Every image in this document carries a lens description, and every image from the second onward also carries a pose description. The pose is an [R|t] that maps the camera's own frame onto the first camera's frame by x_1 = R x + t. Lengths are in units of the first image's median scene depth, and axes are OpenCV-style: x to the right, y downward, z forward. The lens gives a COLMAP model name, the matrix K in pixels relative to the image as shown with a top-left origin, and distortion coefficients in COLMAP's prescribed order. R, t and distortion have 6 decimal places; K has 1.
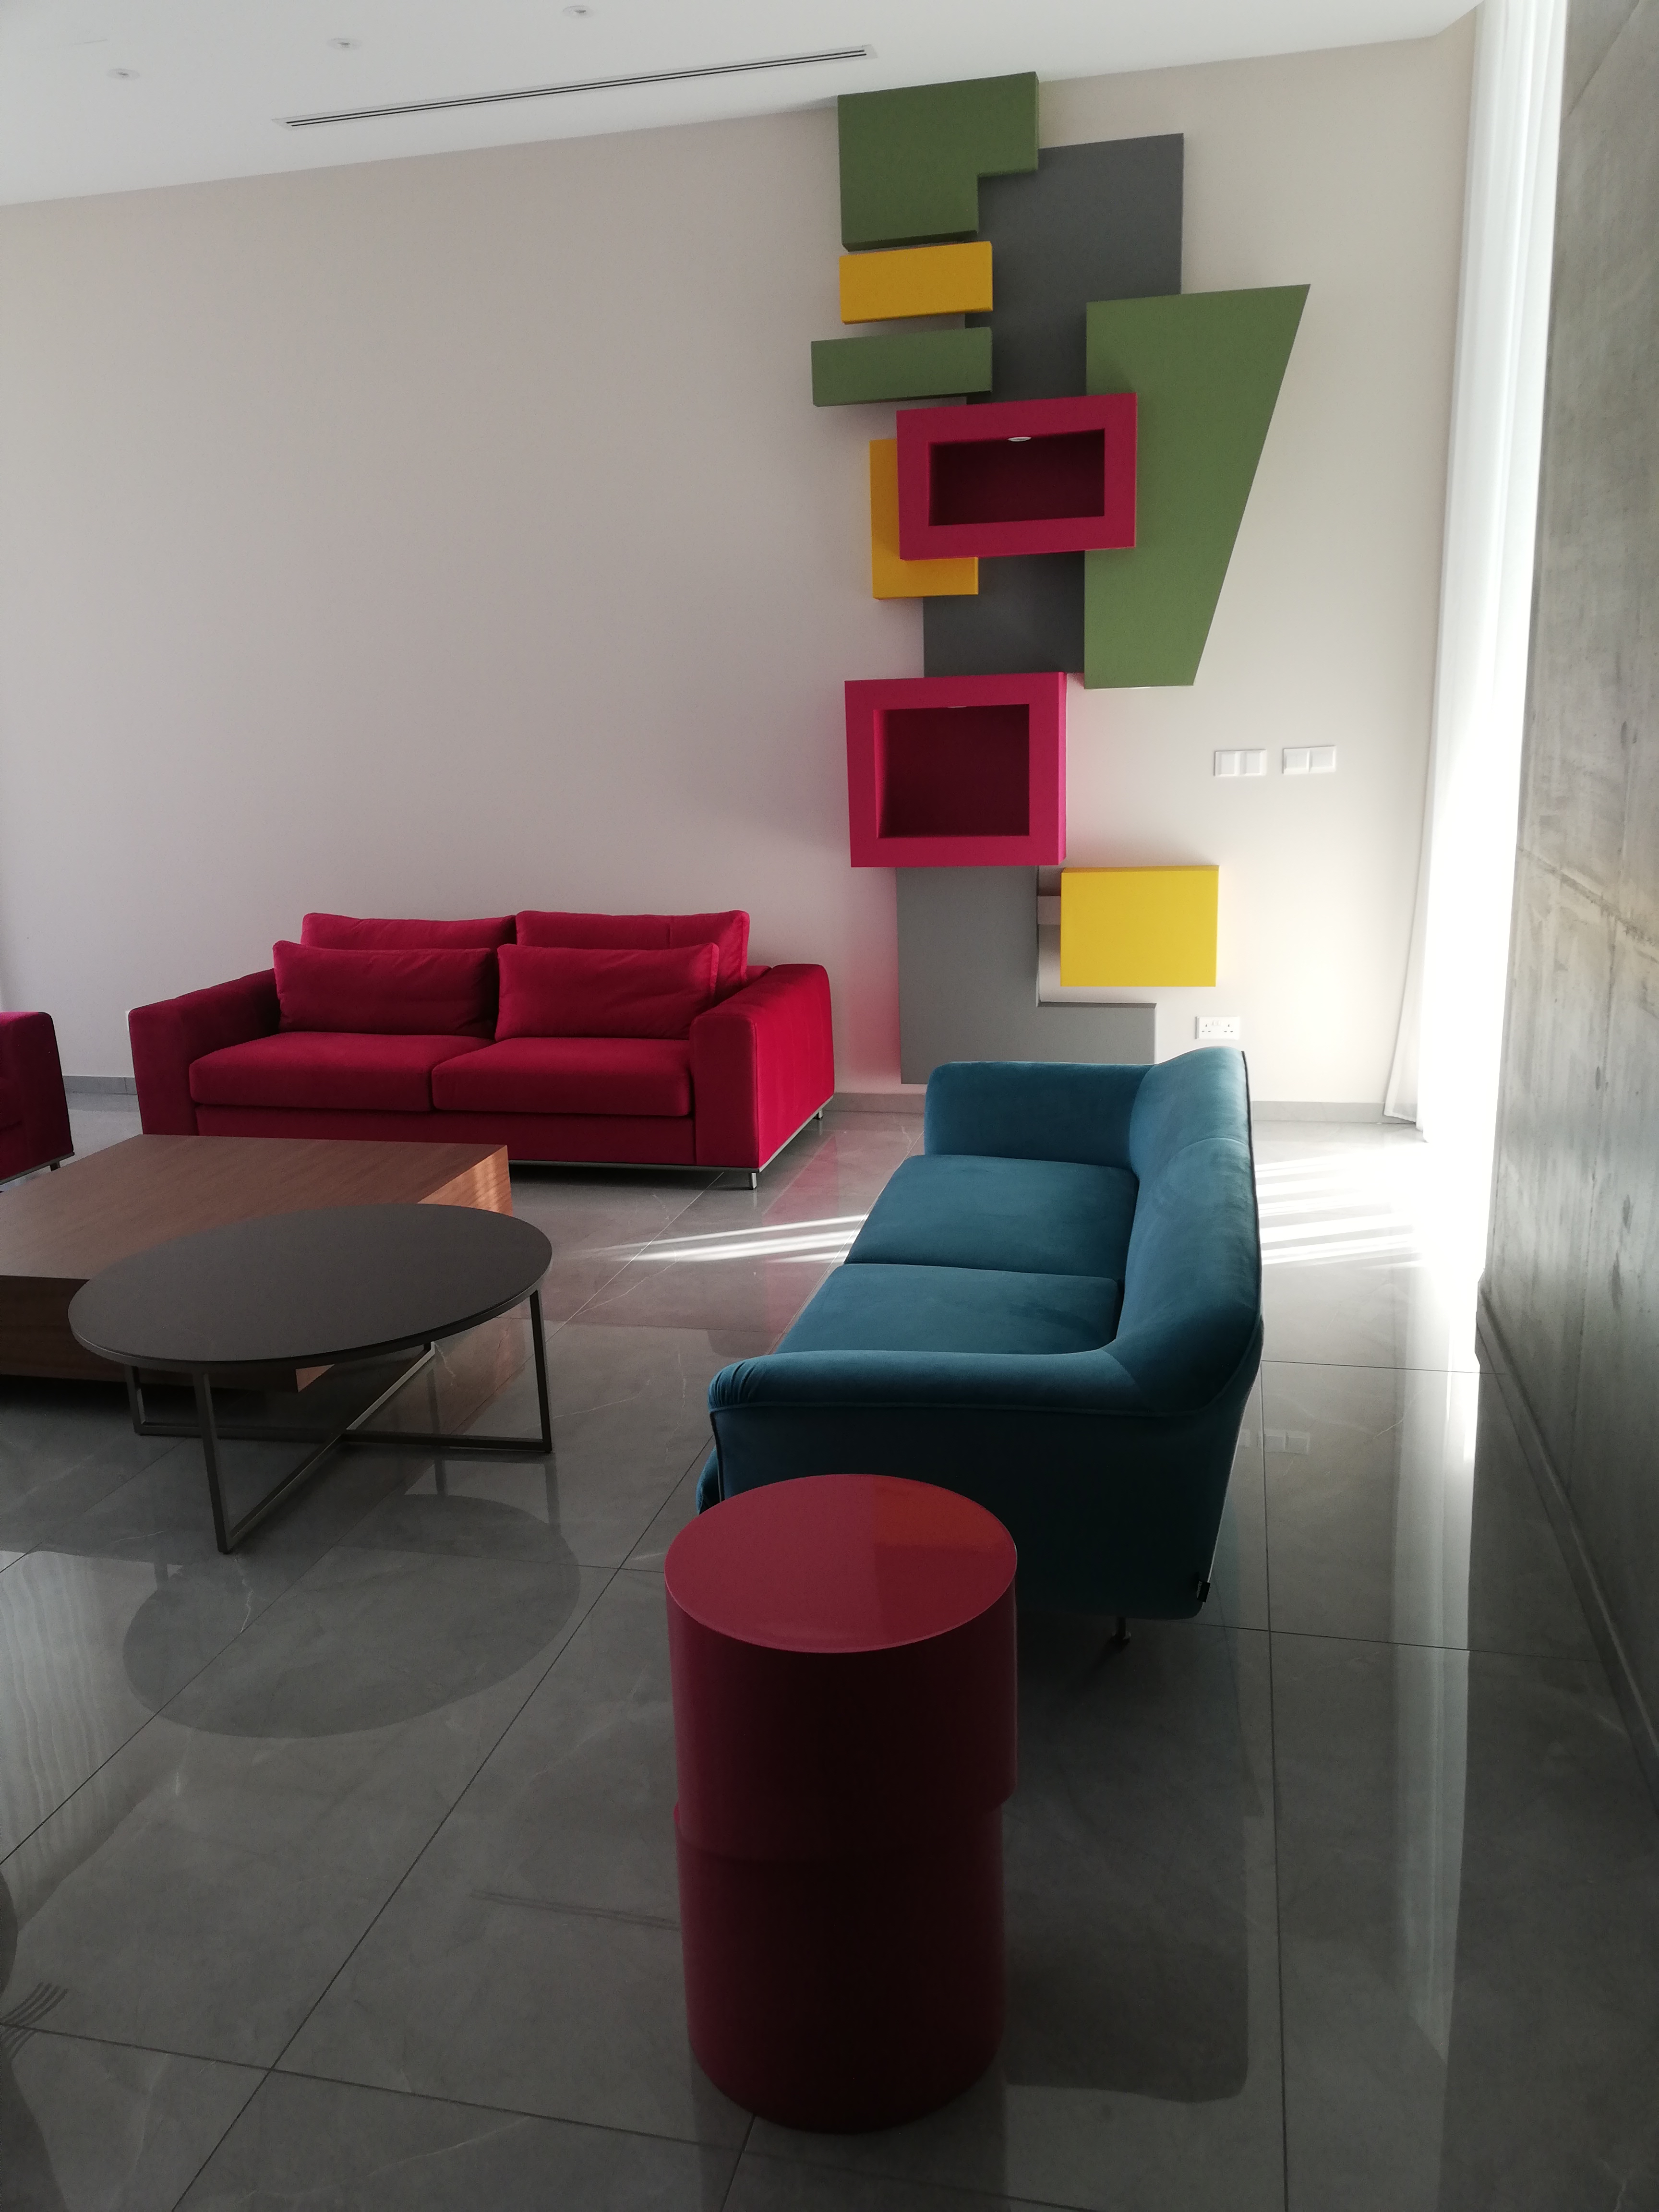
lens RADIAL K [[1642.3, 0, 829.5], [0, 1642.3, 1106.0], [0, 0, 1]] dist [0.066641, -0.095154]
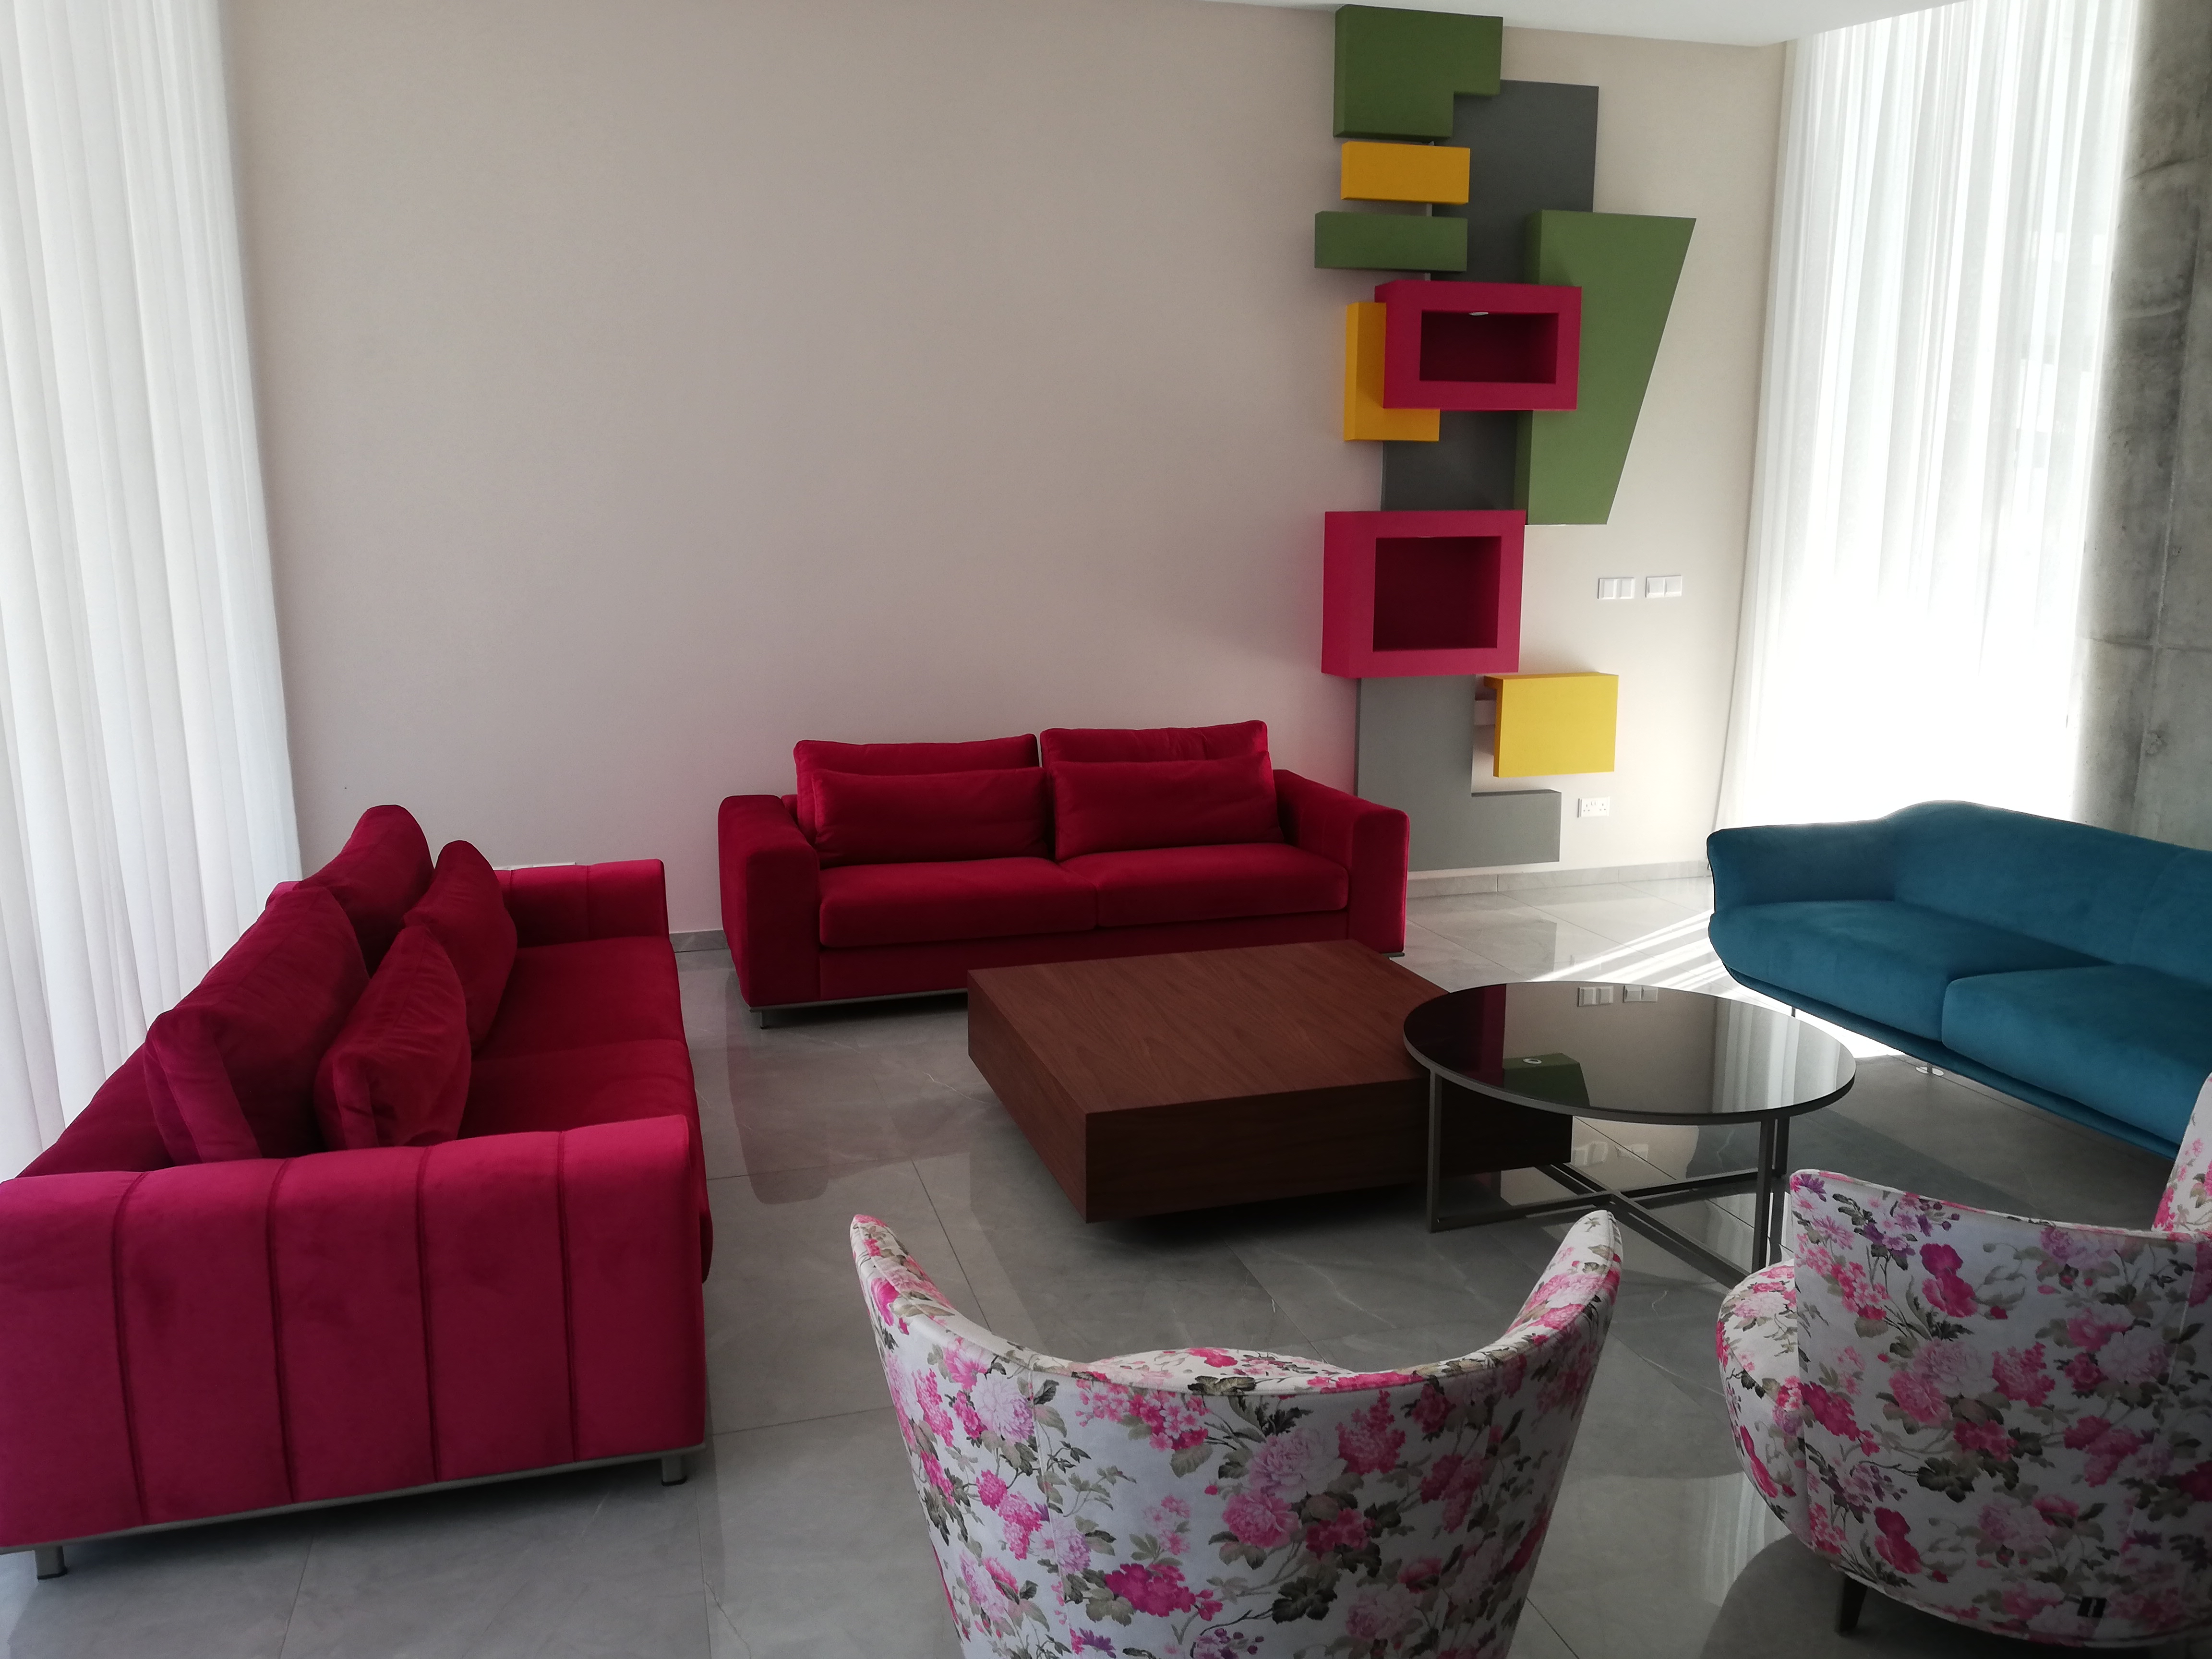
lens RADIAL K [[1642.3, 0, 1100.0], [0, 1642.3, 837.5], [0, 0, 1]] dist [0.066641, -0.095154]
pose [[0.869387, -0.062536, 0.490159, -0.731971], [0.096291, 0.994384, -0.043922, -0.007893], [-0.484659, 0.085383, 0.870526, 0.143076]]
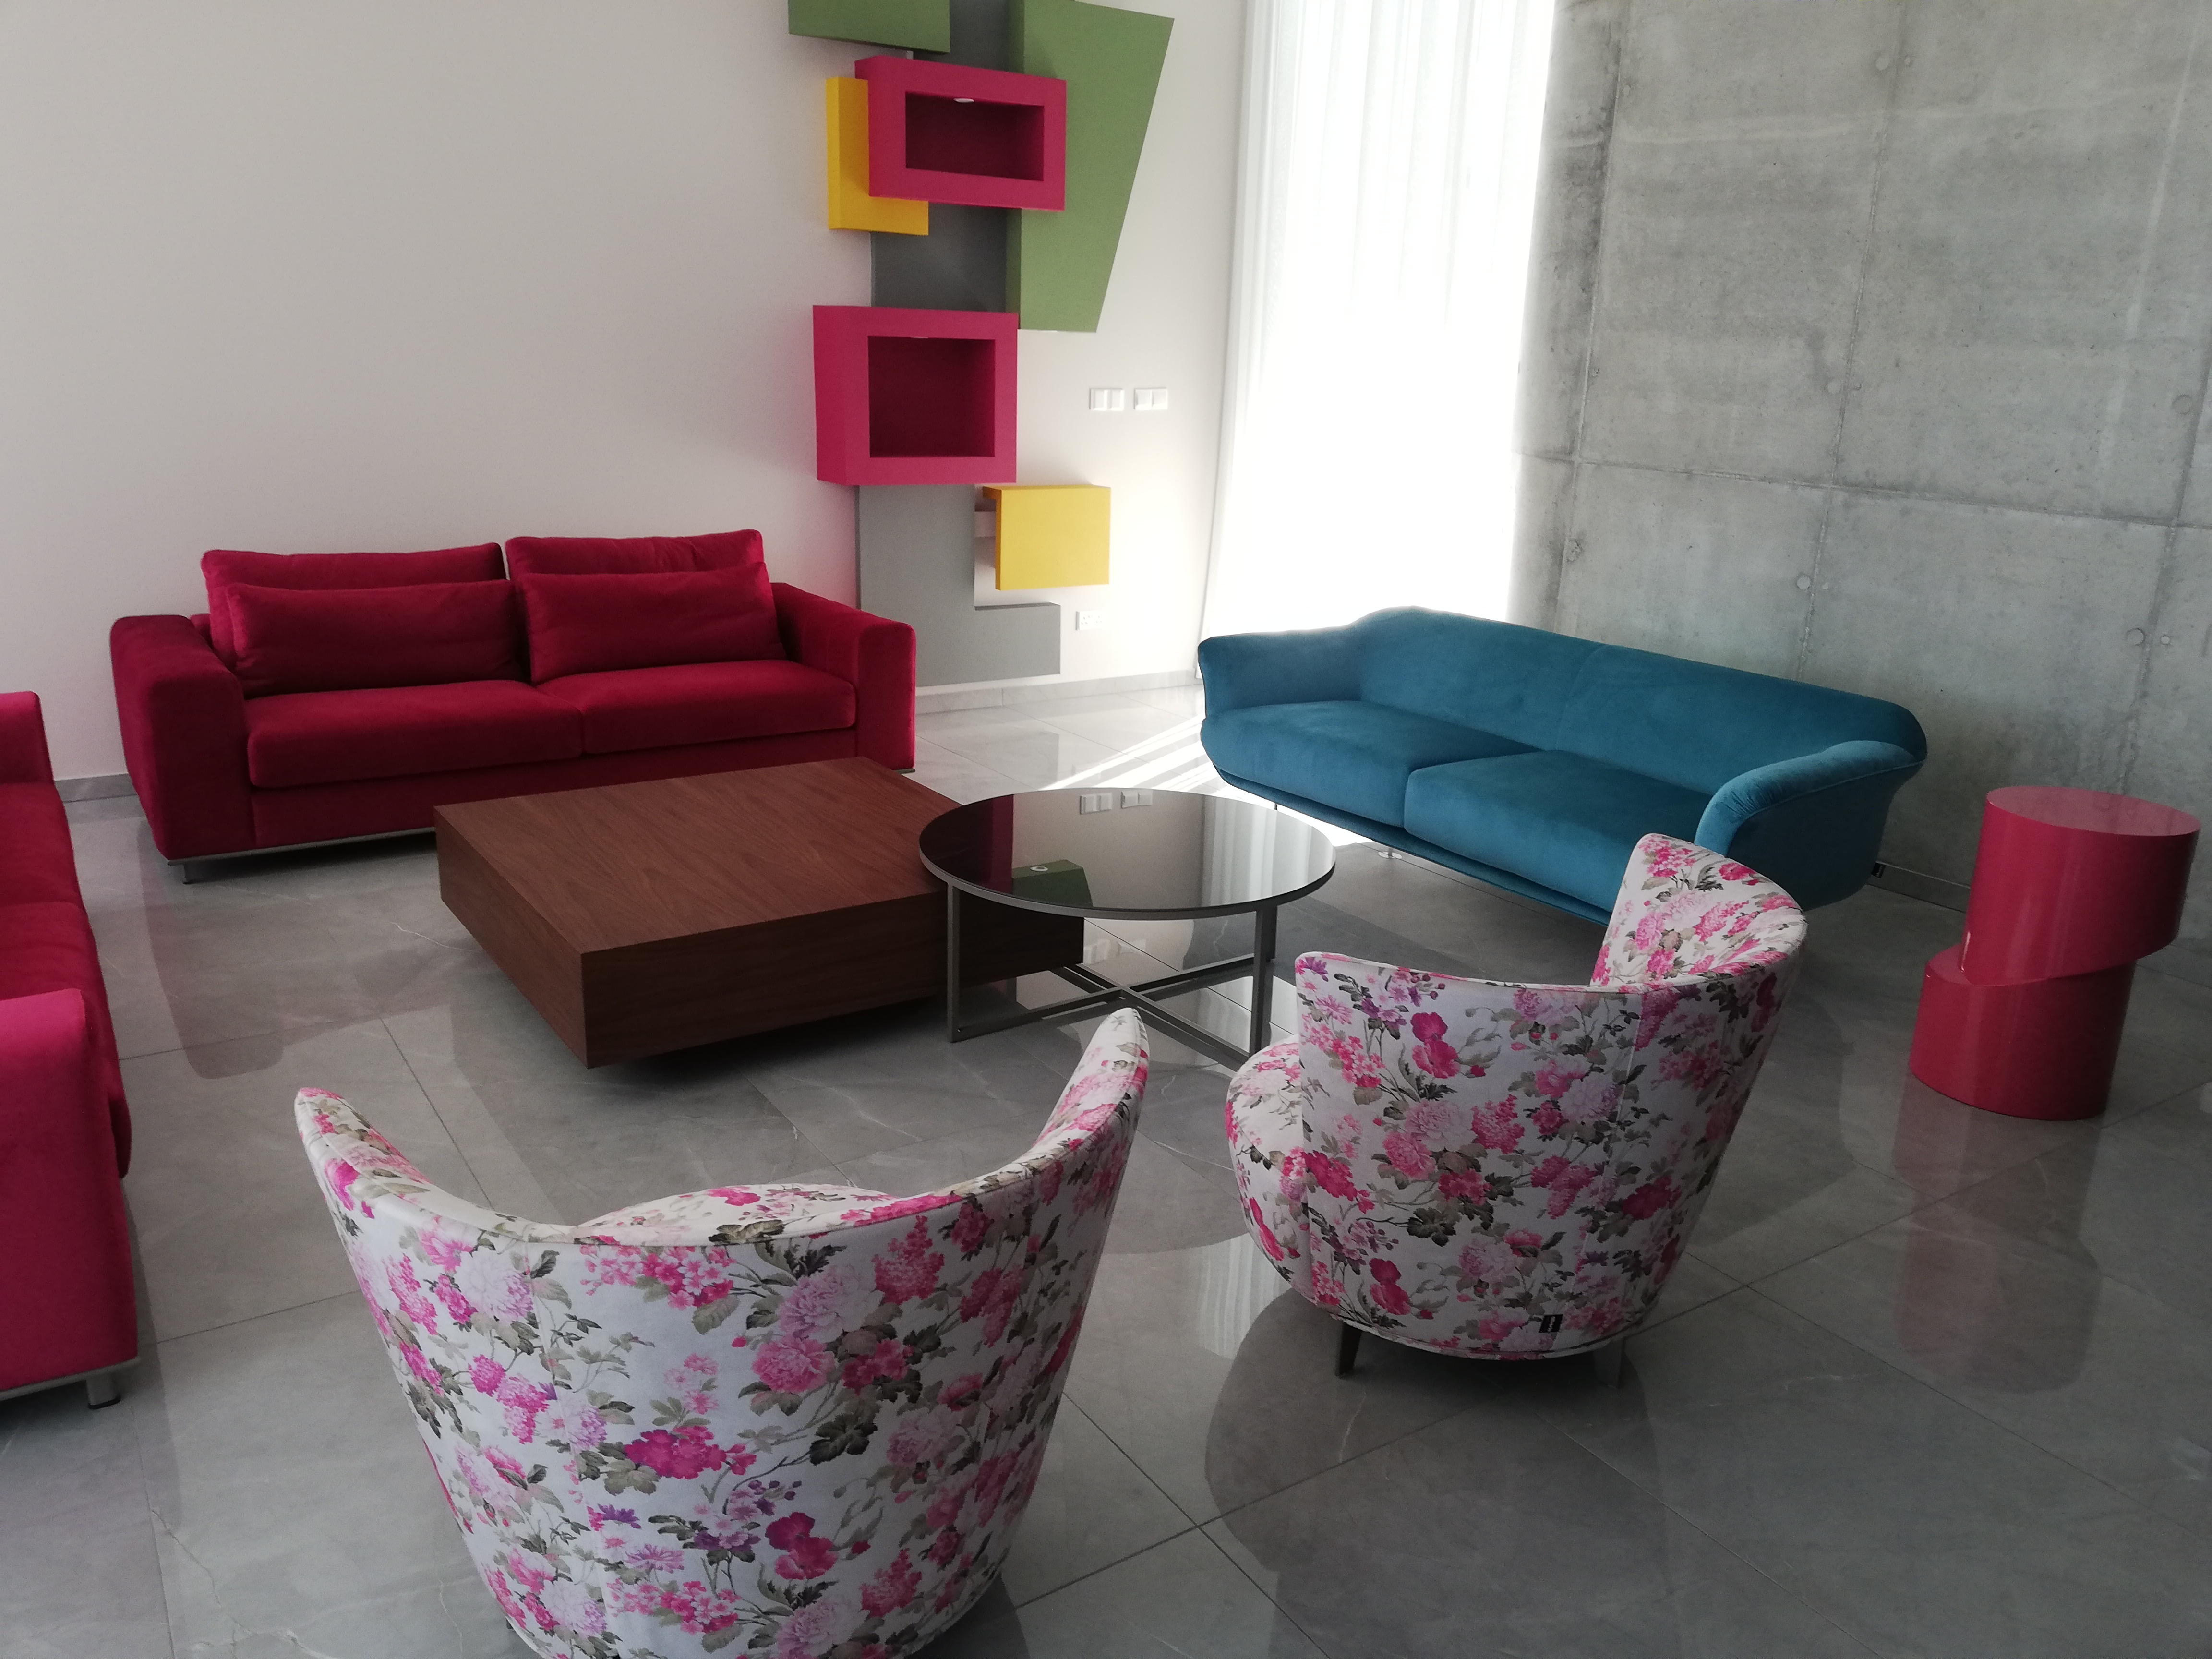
lens RADIAL K [[1642.3, 0, 1100.0], [0, 1642.3, 837.5], [0, 0, 1]] dist [0.066641, -0.095154]
pose [[0.684289, -0.156851, 0.712142, -0.719228], [0.125536, 0.987351, 0.096841, -0.004813], [-0.718324, 0.023132, 0.695324, 0.163723]]
